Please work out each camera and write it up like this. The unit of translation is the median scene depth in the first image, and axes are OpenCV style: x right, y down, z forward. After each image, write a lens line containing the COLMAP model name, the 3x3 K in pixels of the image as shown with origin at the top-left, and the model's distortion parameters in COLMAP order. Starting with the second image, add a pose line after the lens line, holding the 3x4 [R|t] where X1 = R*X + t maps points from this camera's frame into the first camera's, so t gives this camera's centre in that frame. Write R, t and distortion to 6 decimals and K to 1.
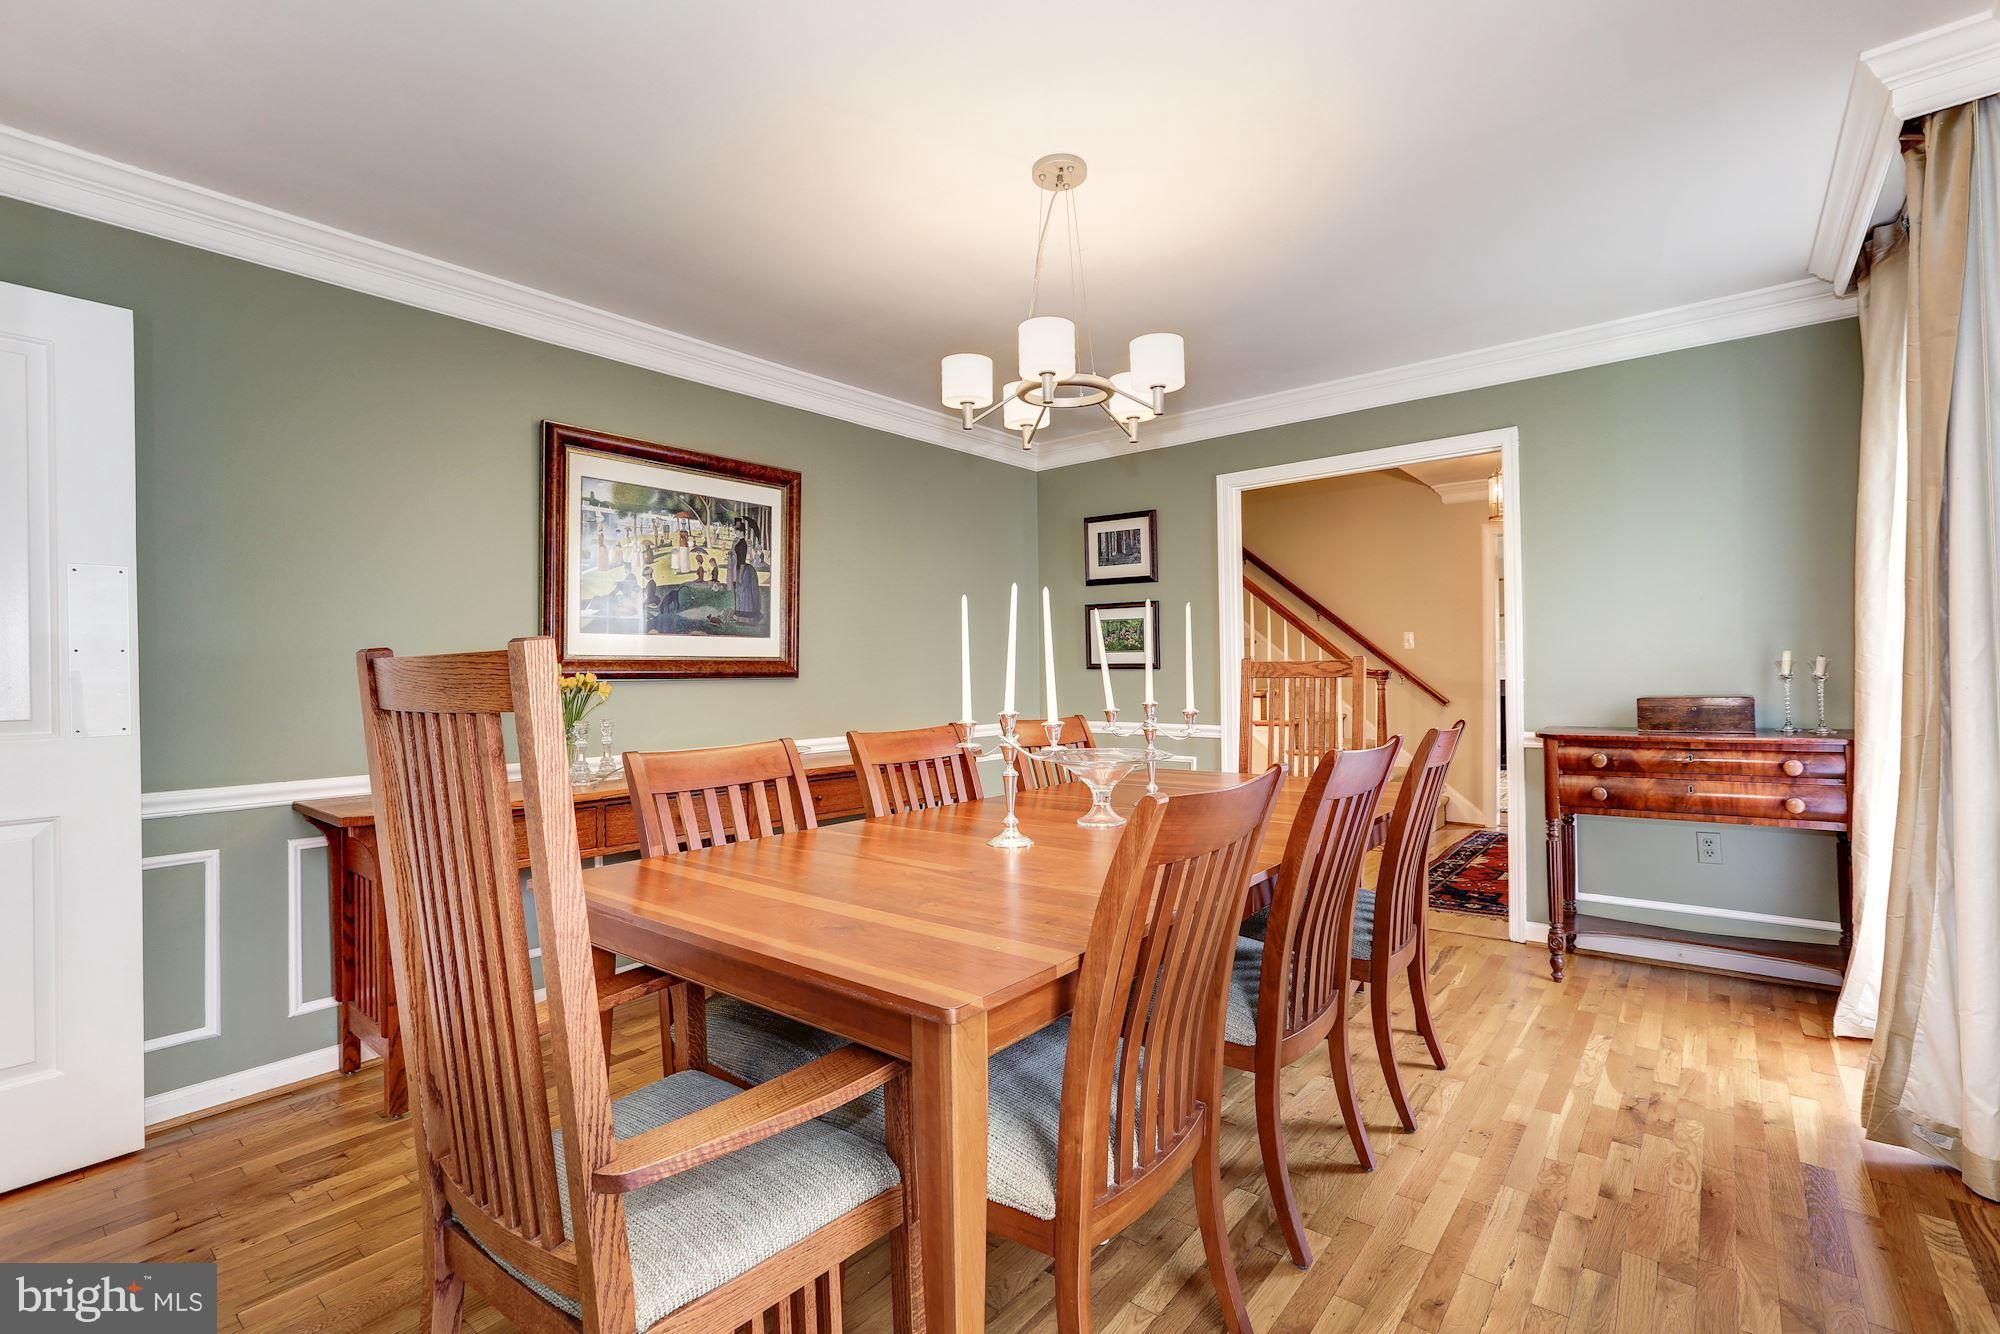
lens RADIAL K [[895.3, 0, 1001.3], [0, 895.3, 671.3], [0, 0, 1]] dist [0.000753, 0.000051]
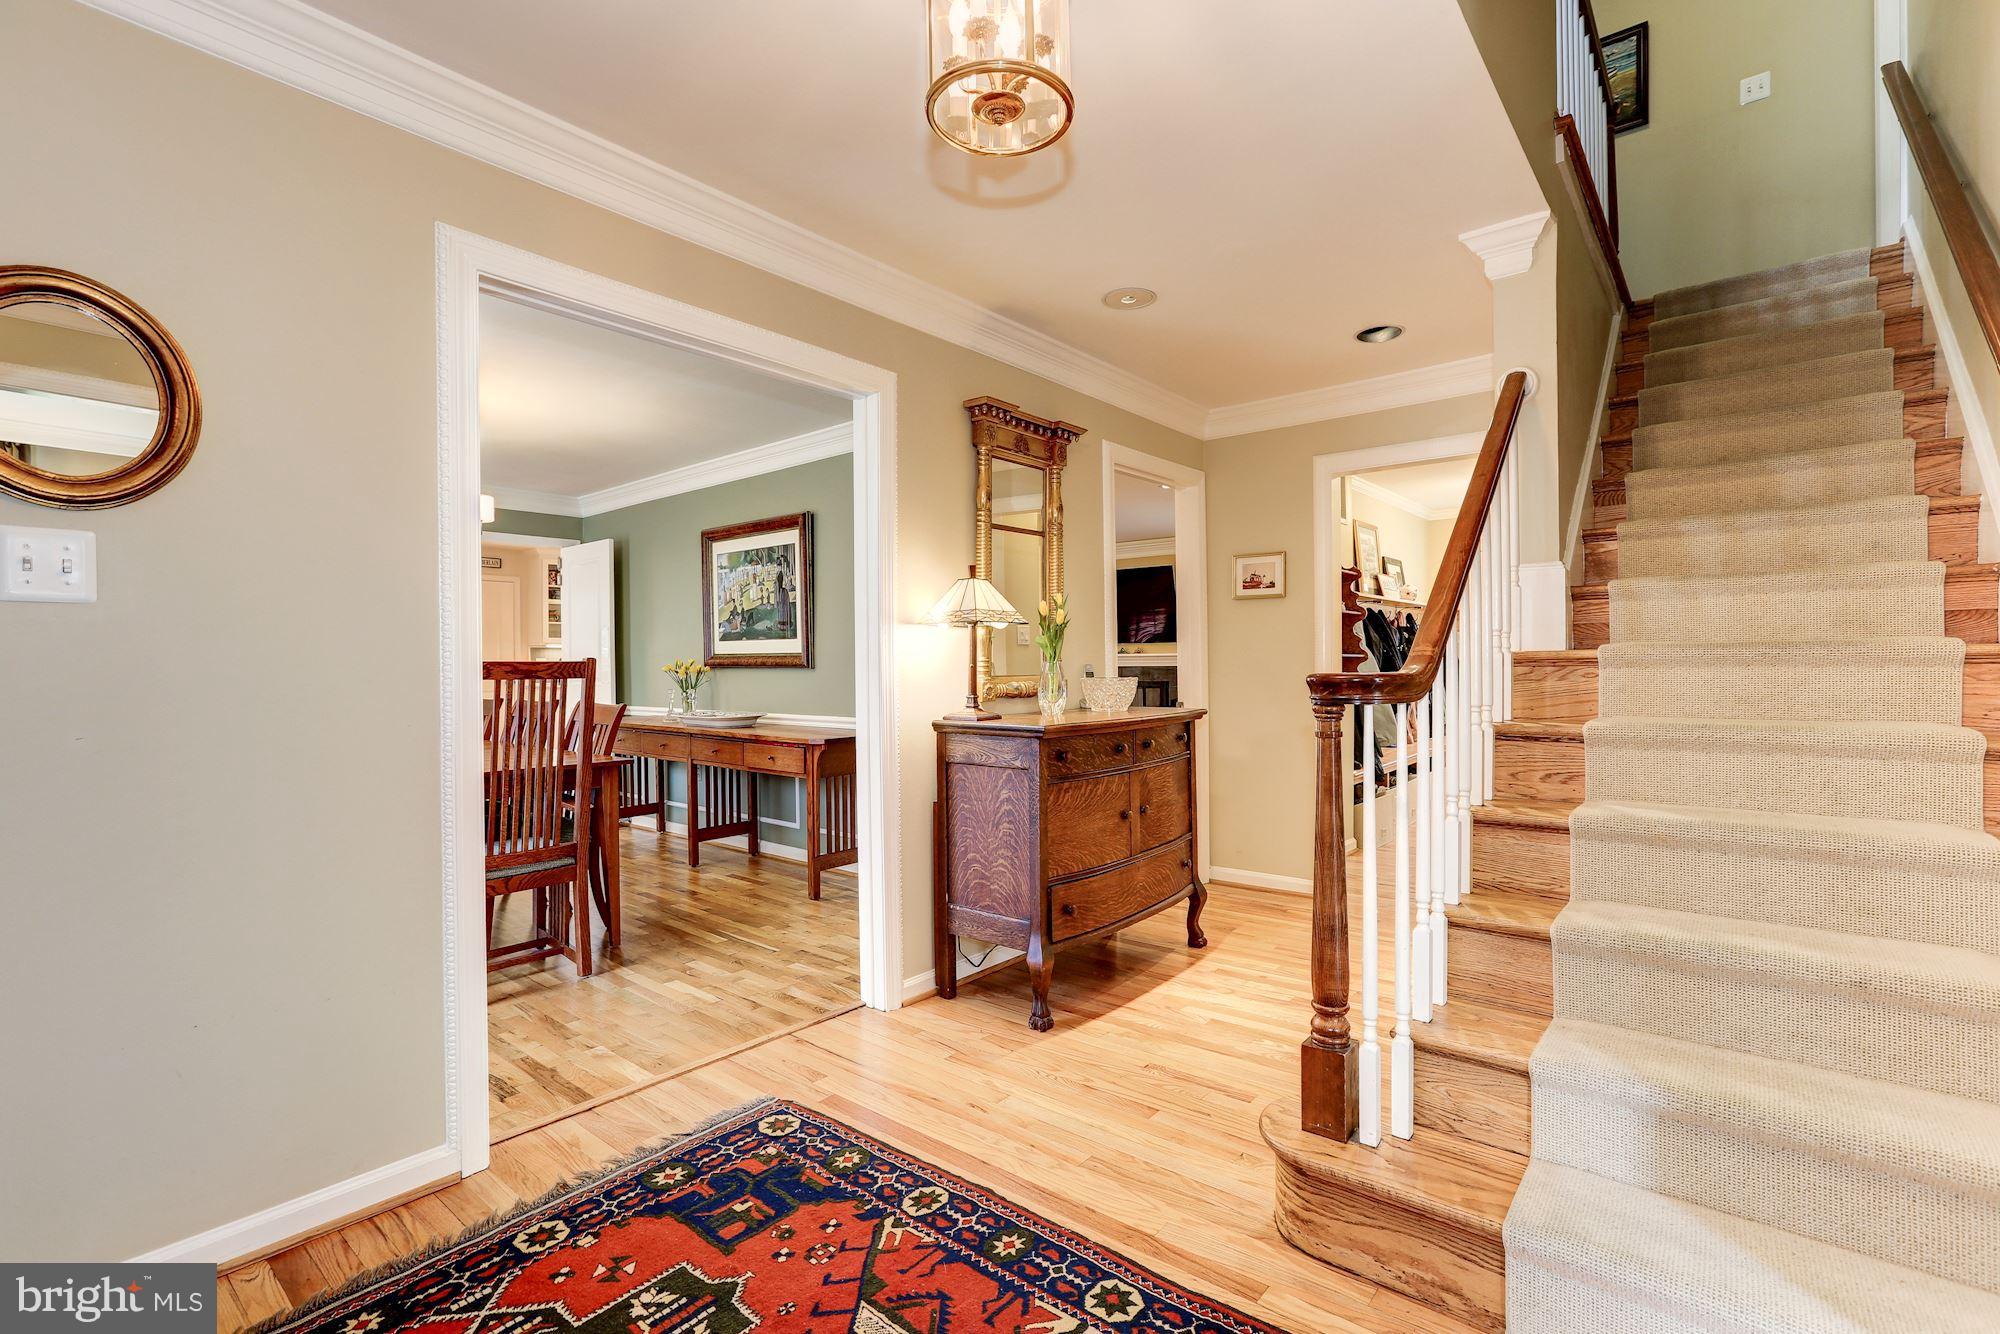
lens RADIAL K [[895.3, 0, 1001.6], [0, 895.3, 662.8], [0, 0, 1]] dist [0.000753, 0.000051]
pose [[-0.021300, 0.010296, -0.999720, 1.155308], [0.002071, 0.999945, 0.010254, -0.014927], [0.999771, -0.001852, -0.021320, 1.403479]]
